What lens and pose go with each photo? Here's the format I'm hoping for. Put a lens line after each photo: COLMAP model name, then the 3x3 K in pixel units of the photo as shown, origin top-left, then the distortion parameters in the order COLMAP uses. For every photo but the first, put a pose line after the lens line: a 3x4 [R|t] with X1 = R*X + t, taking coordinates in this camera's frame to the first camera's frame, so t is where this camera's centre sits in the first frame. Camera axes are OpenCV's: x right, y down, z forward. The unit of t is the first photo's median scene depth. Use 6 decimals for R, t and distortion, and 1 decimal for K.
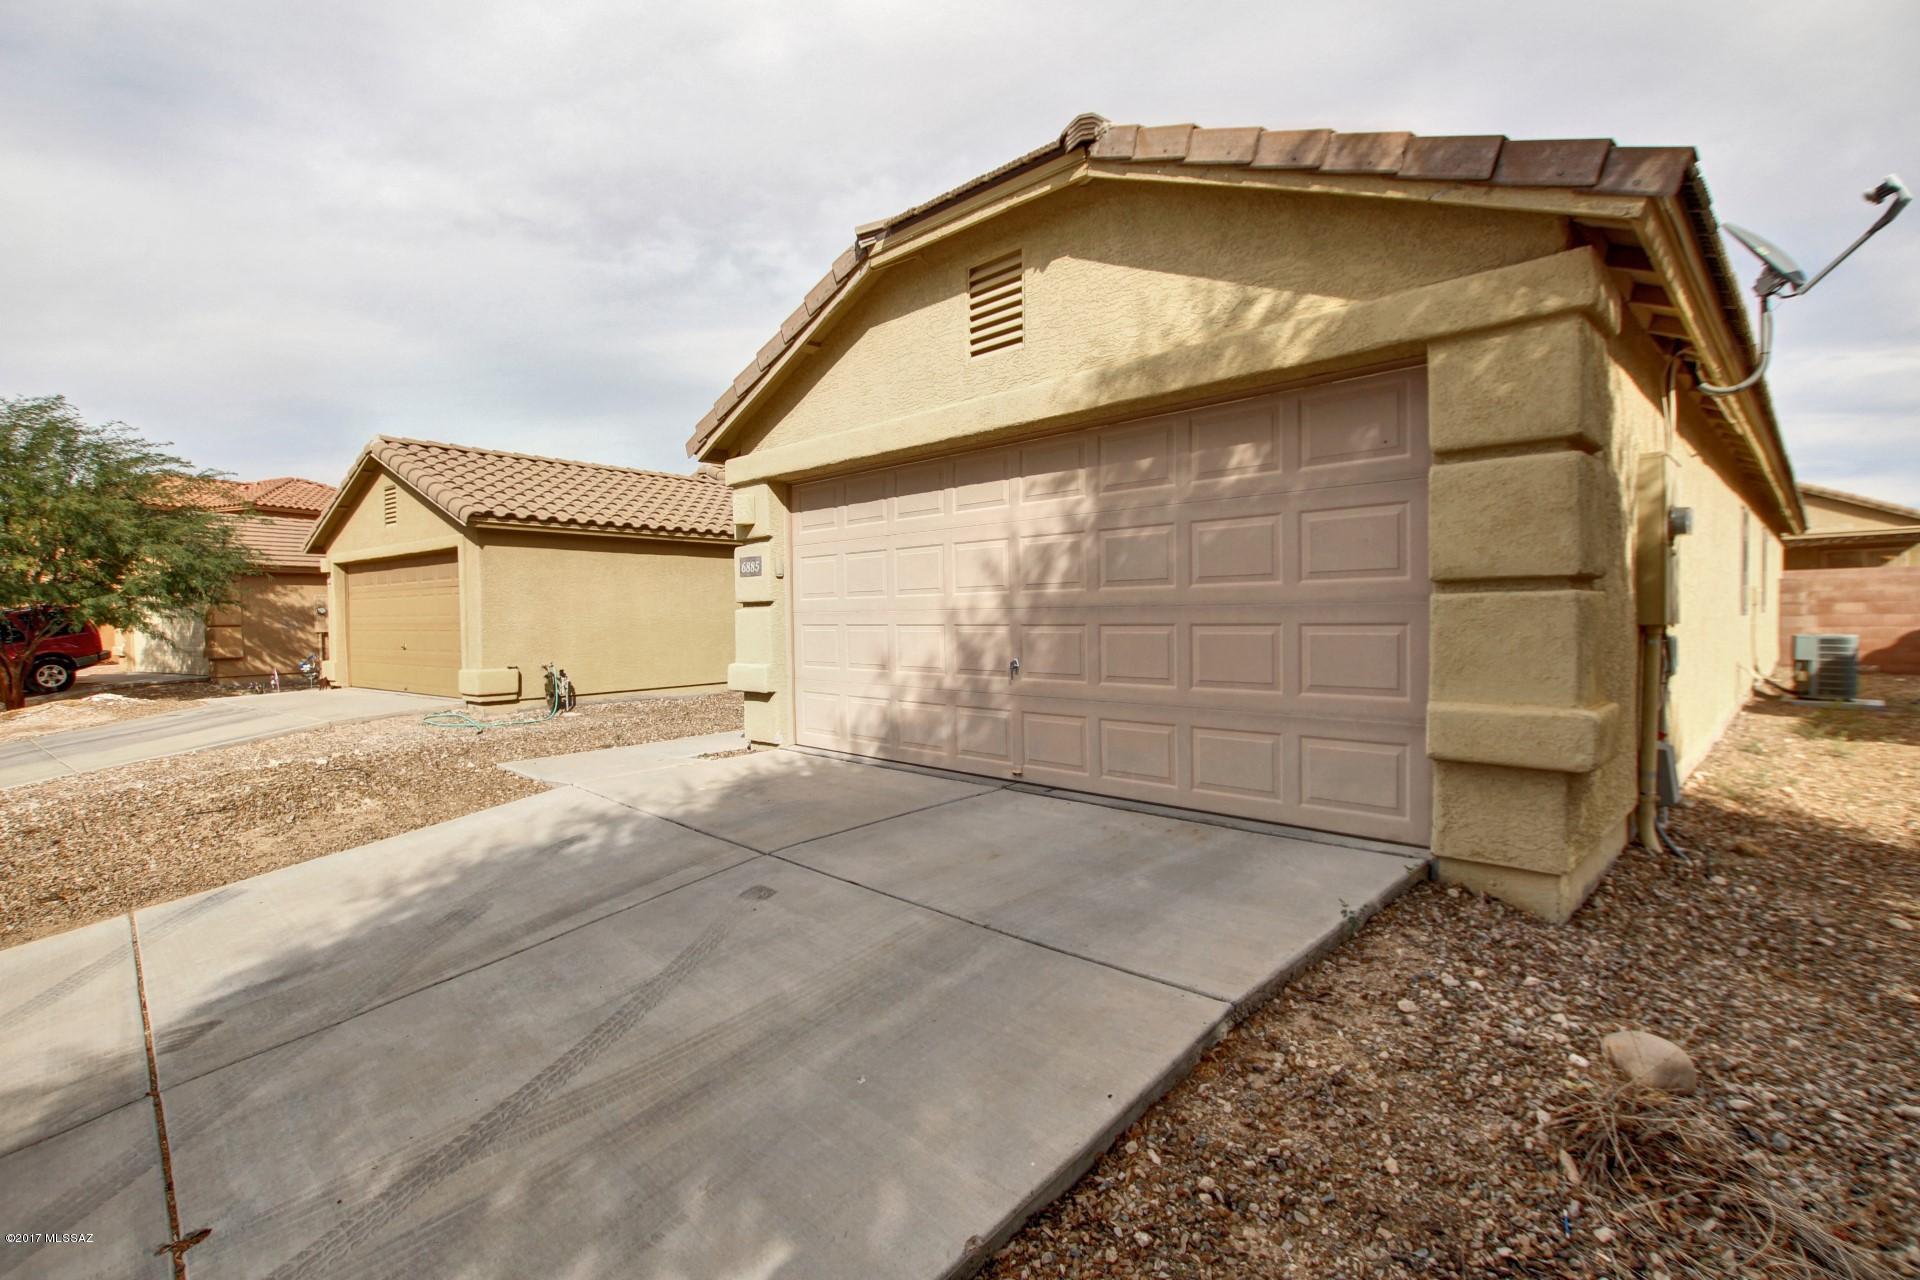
lens RADIAL K [[928.3, 0, 960.0], [0, 928.3, 640.0], [0, 0, 1]] dist [-0.043445, -0.000076]
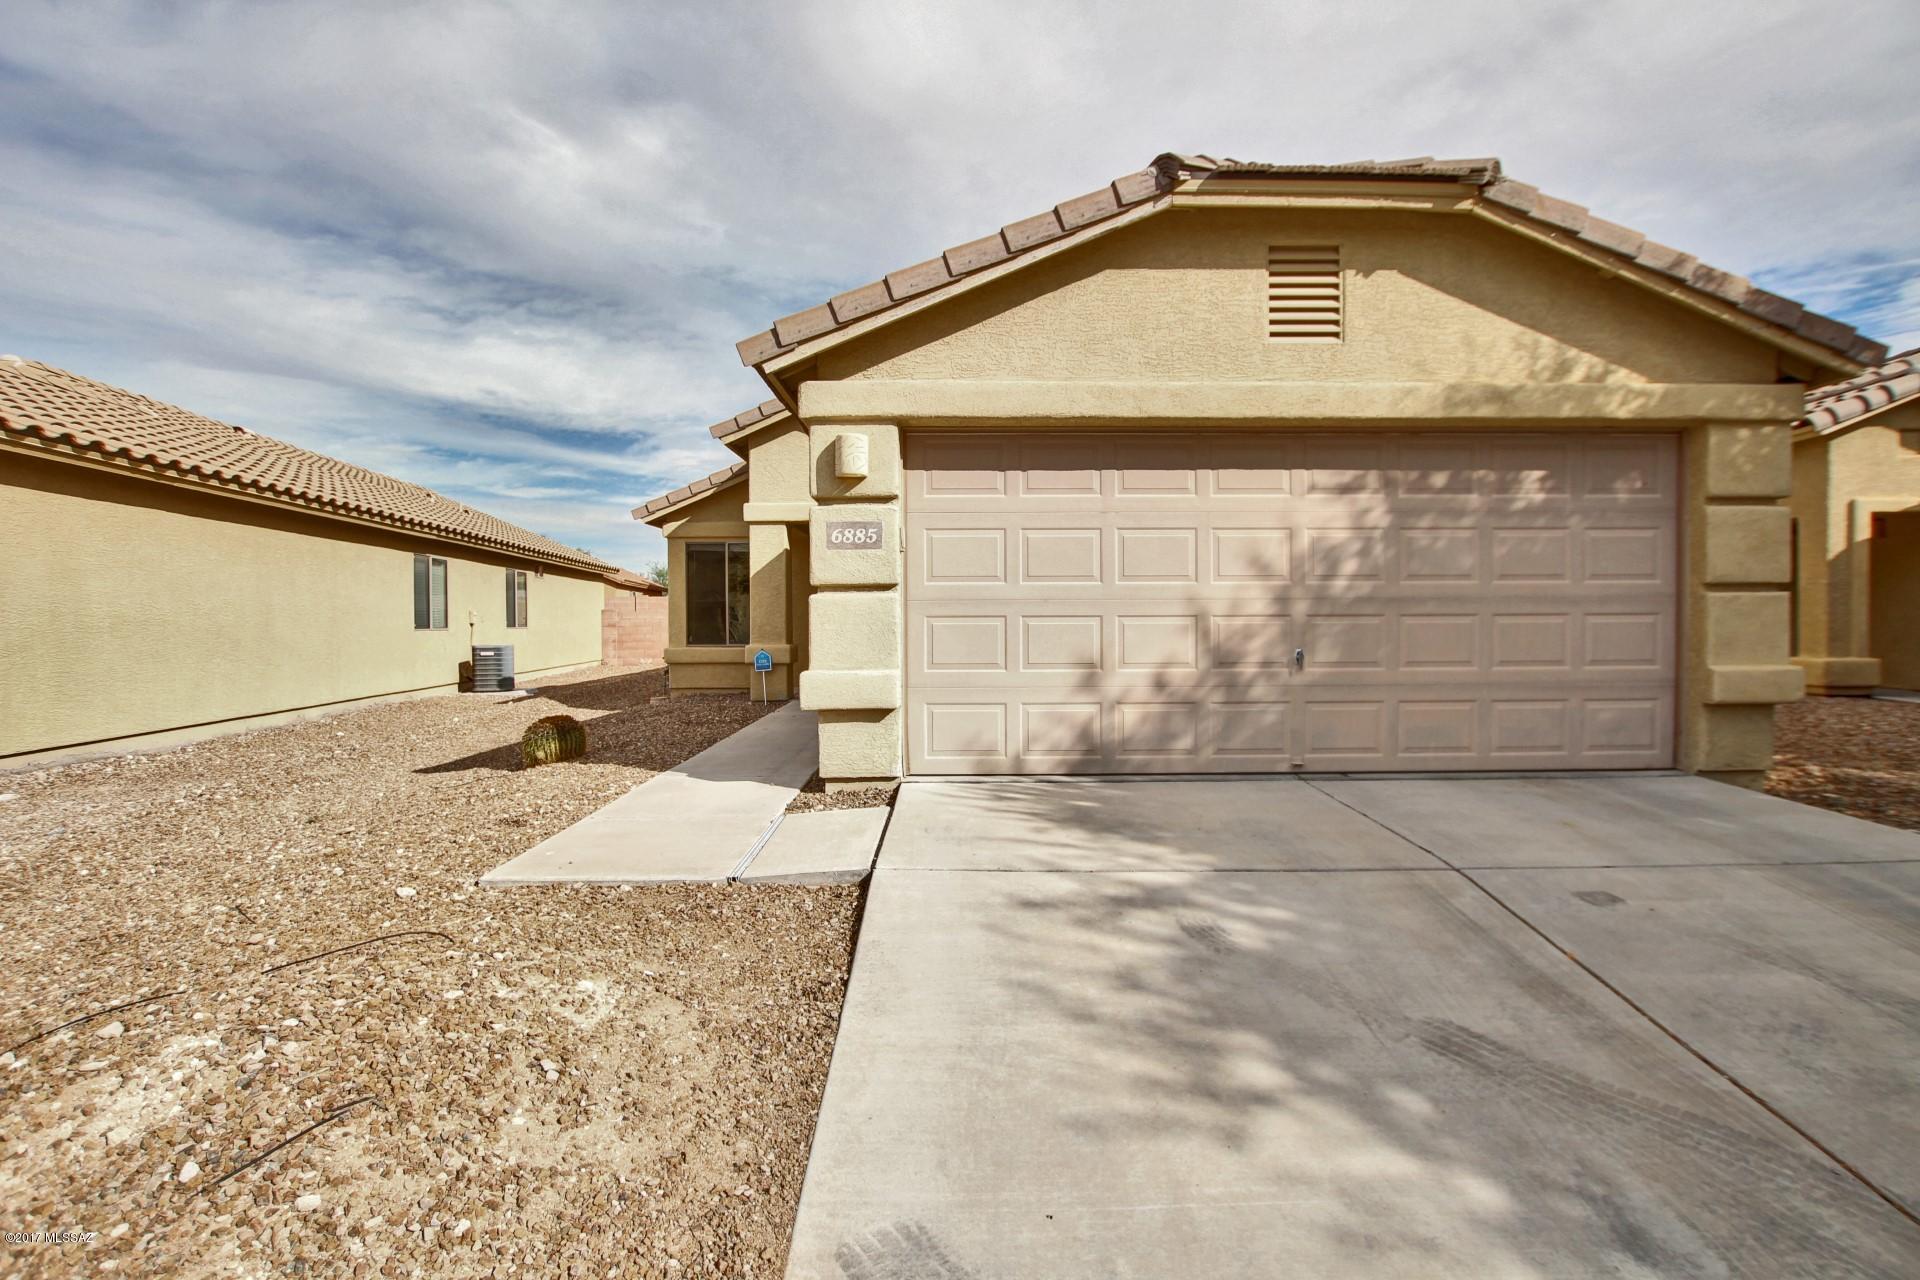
lens RADIAL K [[900.2, 0, 963.3], [0, 900.2, 633.0], [0, 0, 1]] dist [-0.031372, 0.000068]
pose [[0.686498, -0.003581, 0.727123, -1.013139], [0.015502, 0.999833, -0.009712, 0.007195], [-0.726967, 0.017939, 0.686439, 0.684159]]
